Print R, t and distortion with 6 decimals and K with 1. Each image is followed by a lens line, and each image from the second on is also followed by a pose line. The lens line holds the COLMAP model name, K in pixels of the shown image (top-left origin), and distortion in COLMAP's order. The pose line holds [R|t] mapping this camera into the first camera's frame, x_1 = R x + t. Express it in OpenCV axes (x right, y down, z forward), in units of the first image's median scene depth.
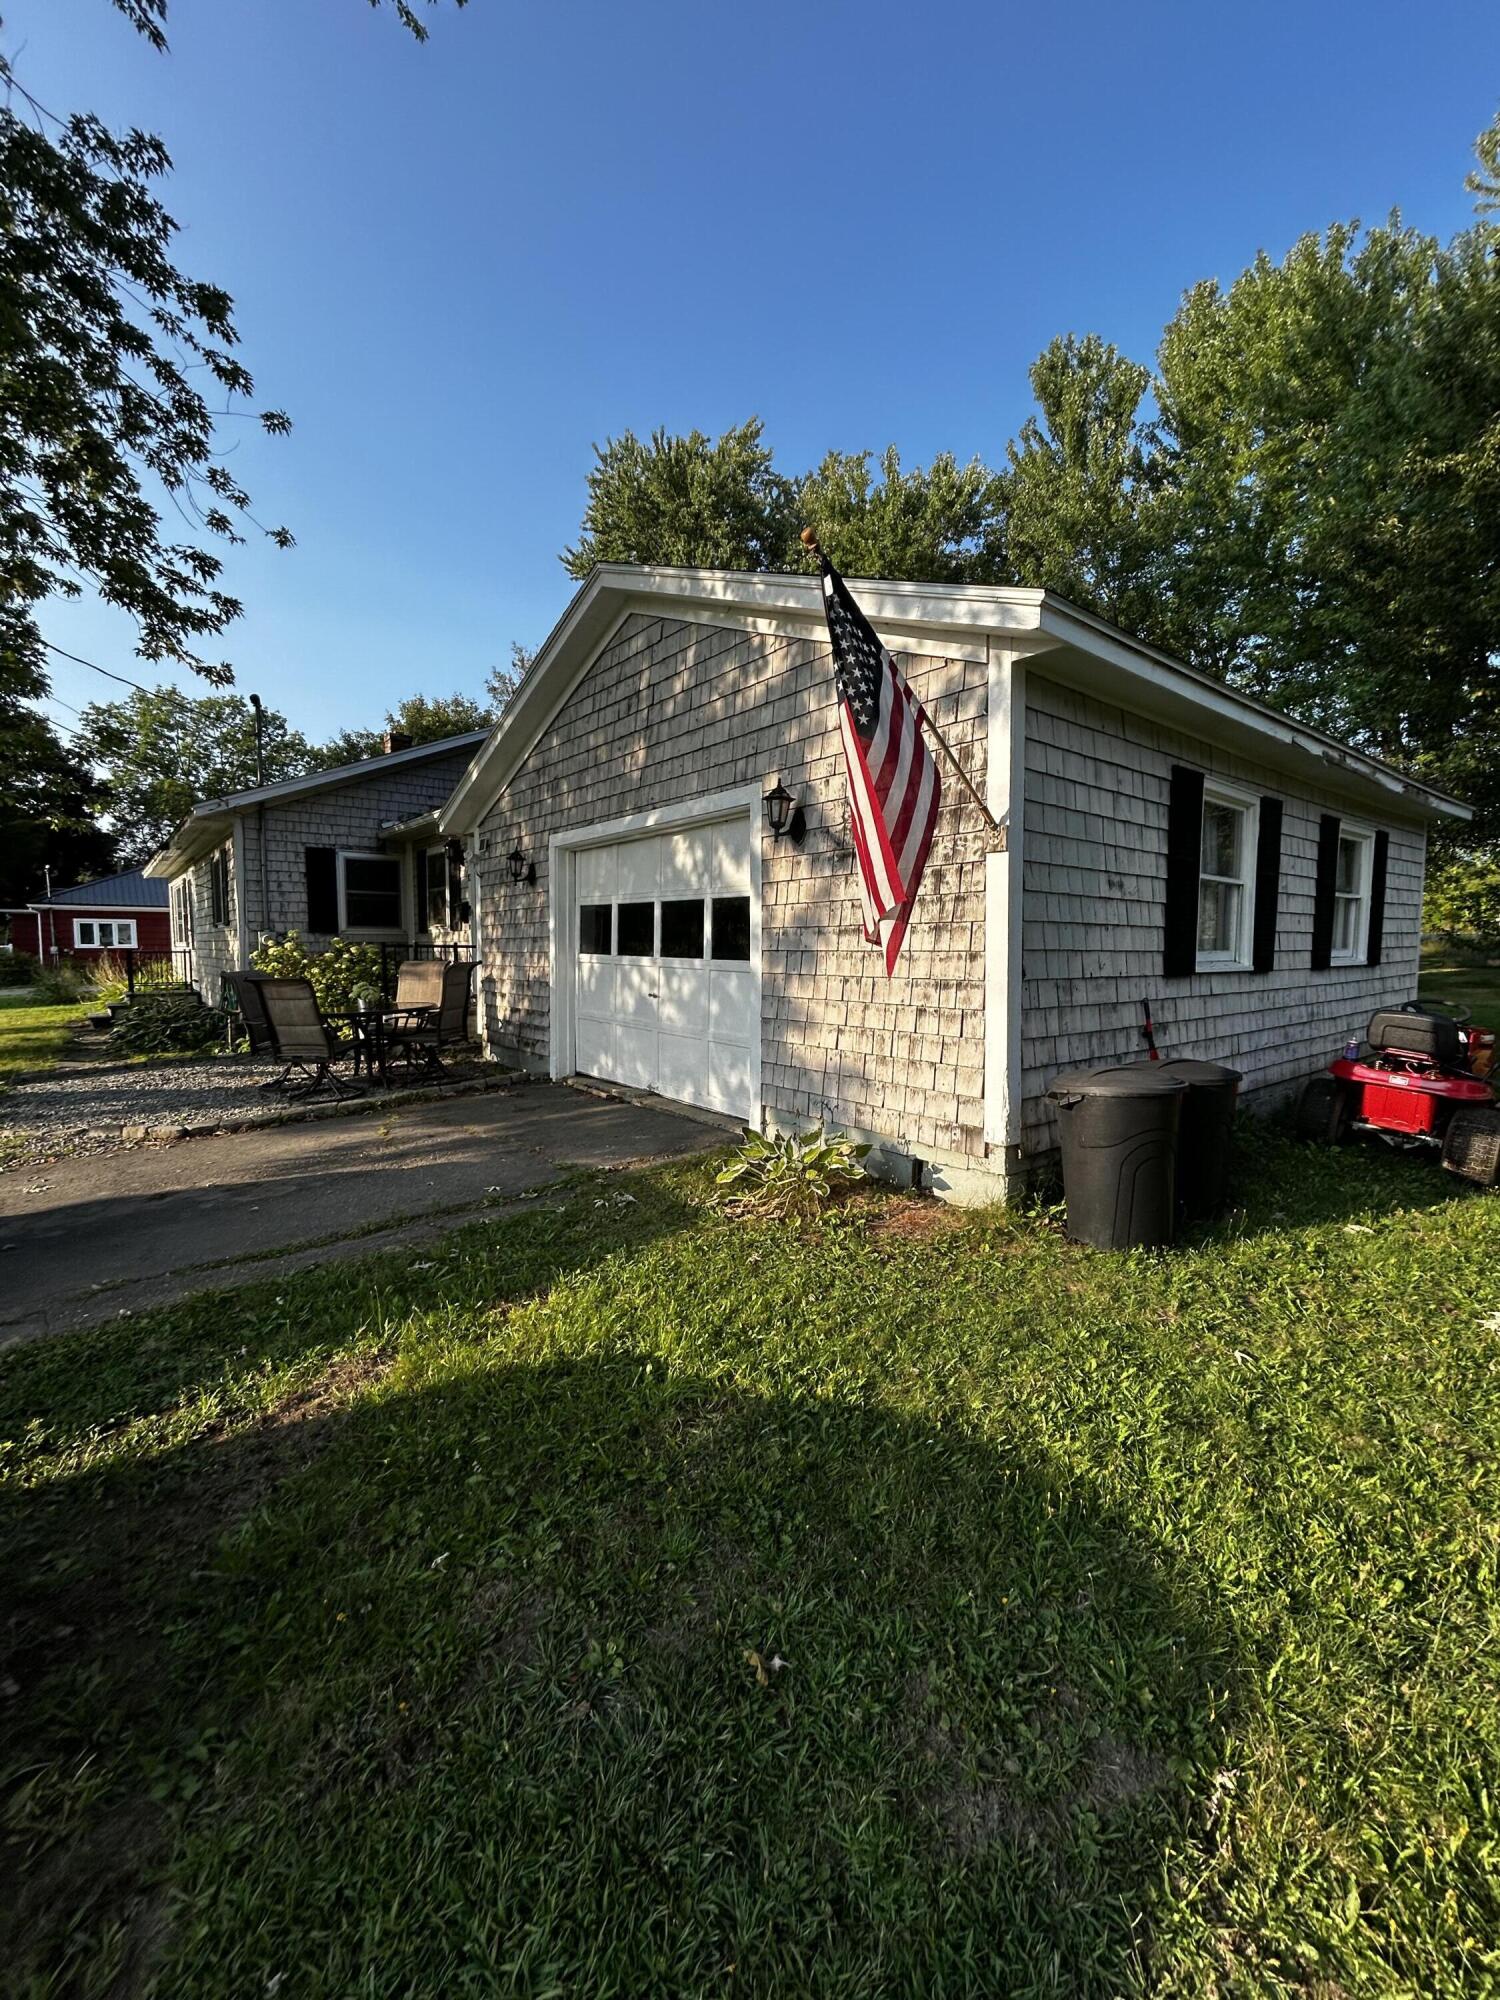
lens RADIAL K [[805.7, 0, 753.6], [0, 805.7, 996.5], [0, 0, 1]] dist [-0.001401, 0.000608]
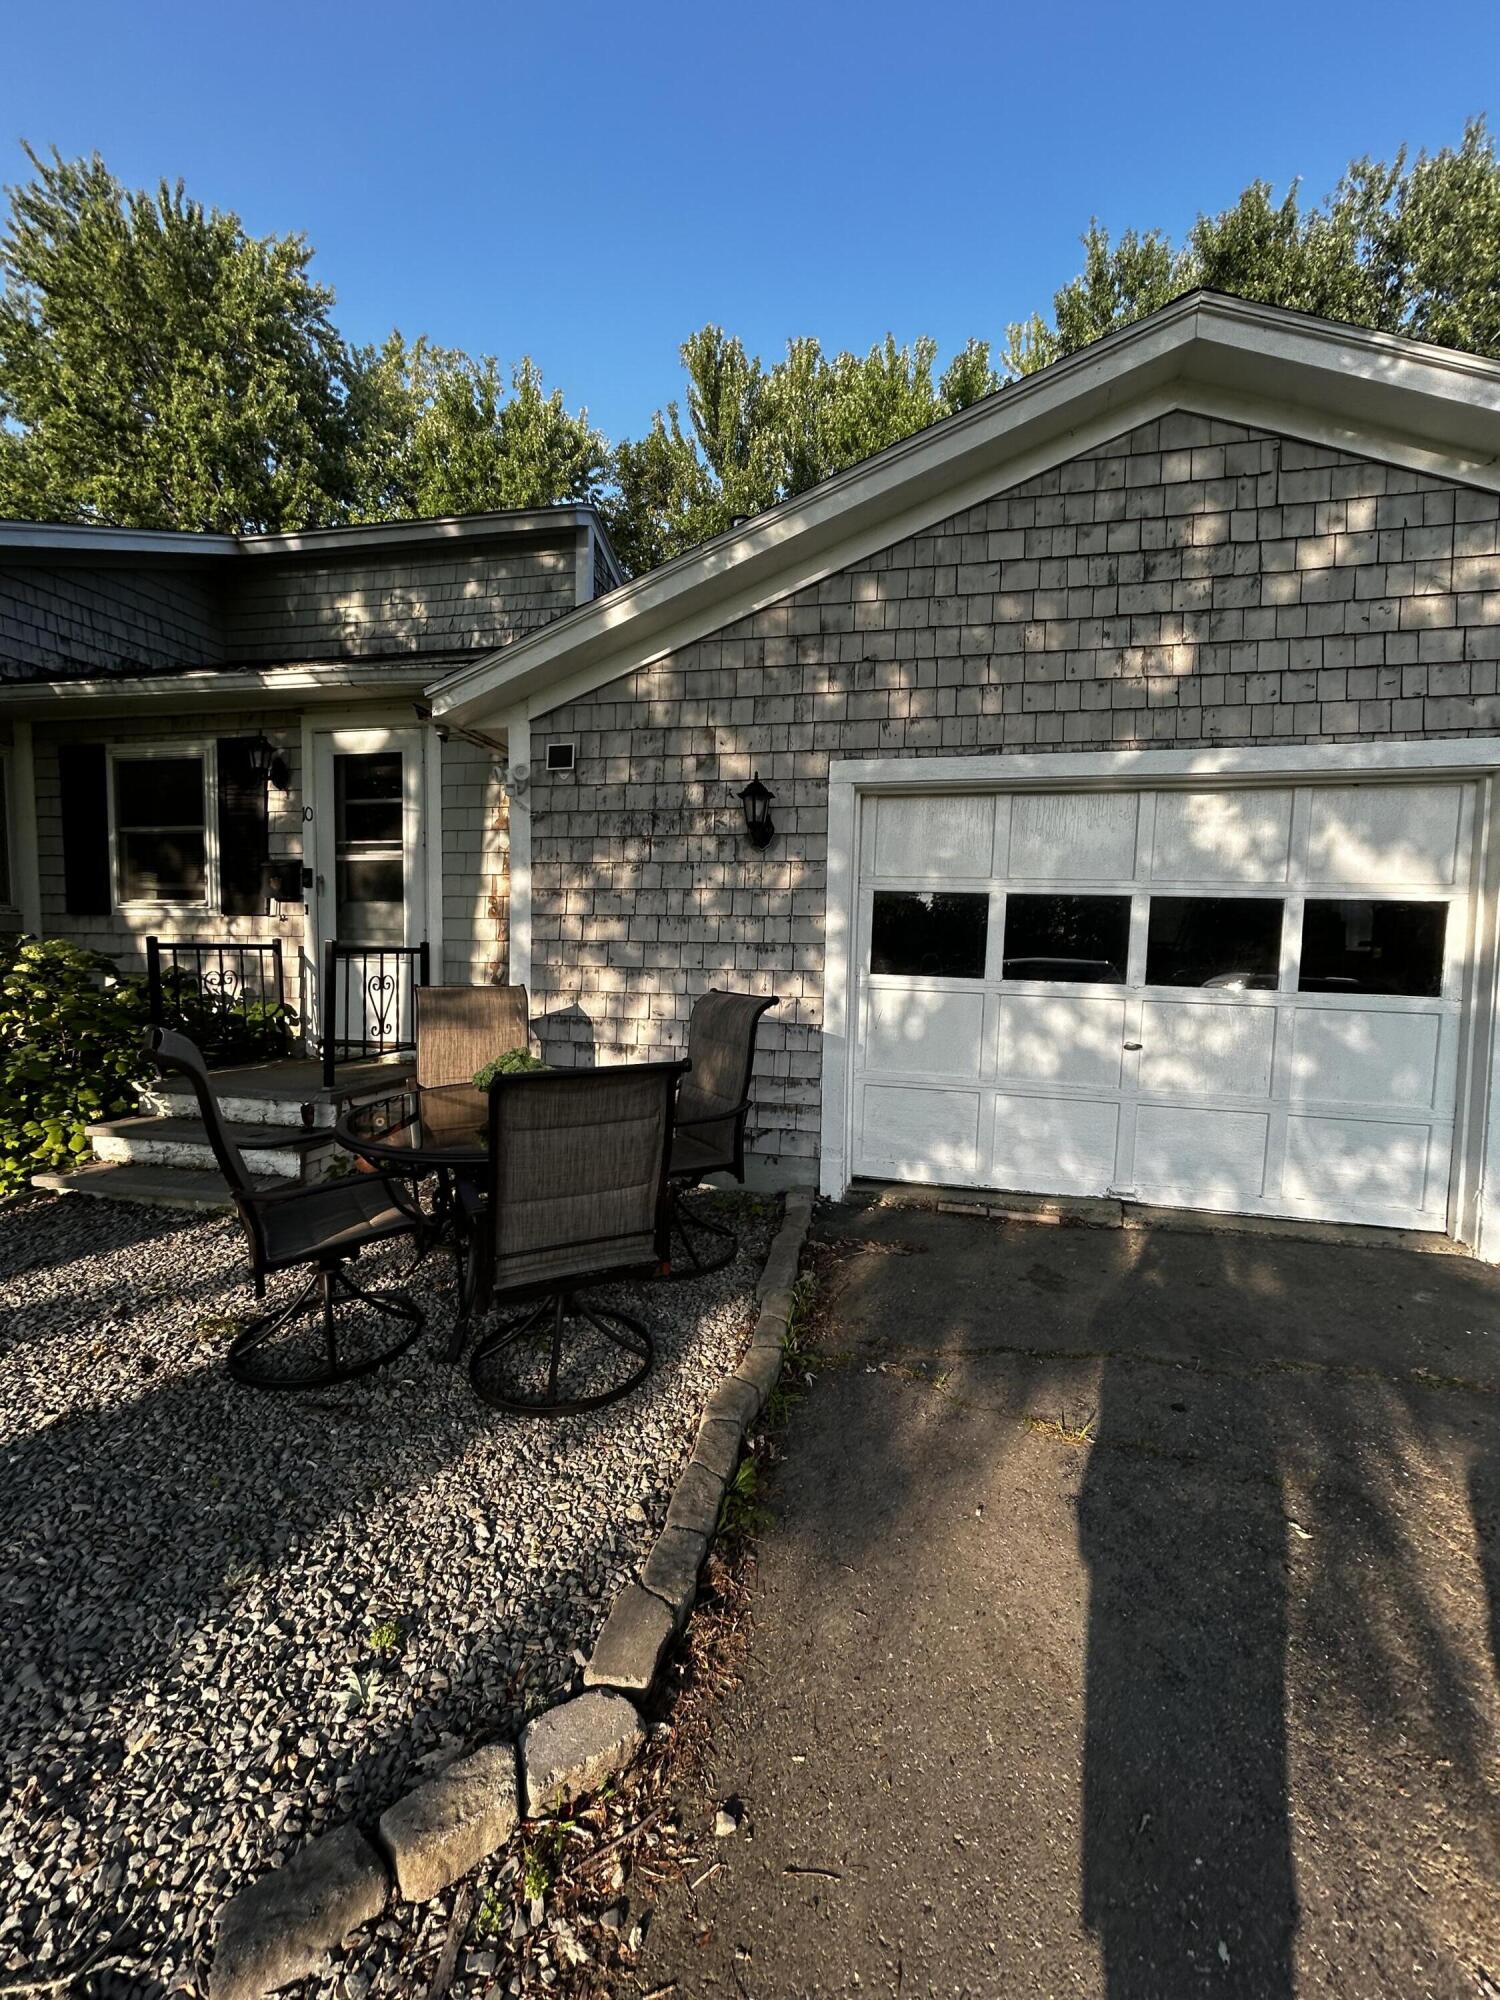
lens RADIAL K [[805.7, 0, 757.7], [0, 805.7, 1000.5], [0, 0, 1]] dist [-0.001401, 0.000608]
pose [[0.789022, -0.028986, 0.613680, -0.688076], [0.019469, 0.999564, 0.022180, -0.053360], [-0.614056, -0.005553, 0.789243, 0.641061]]
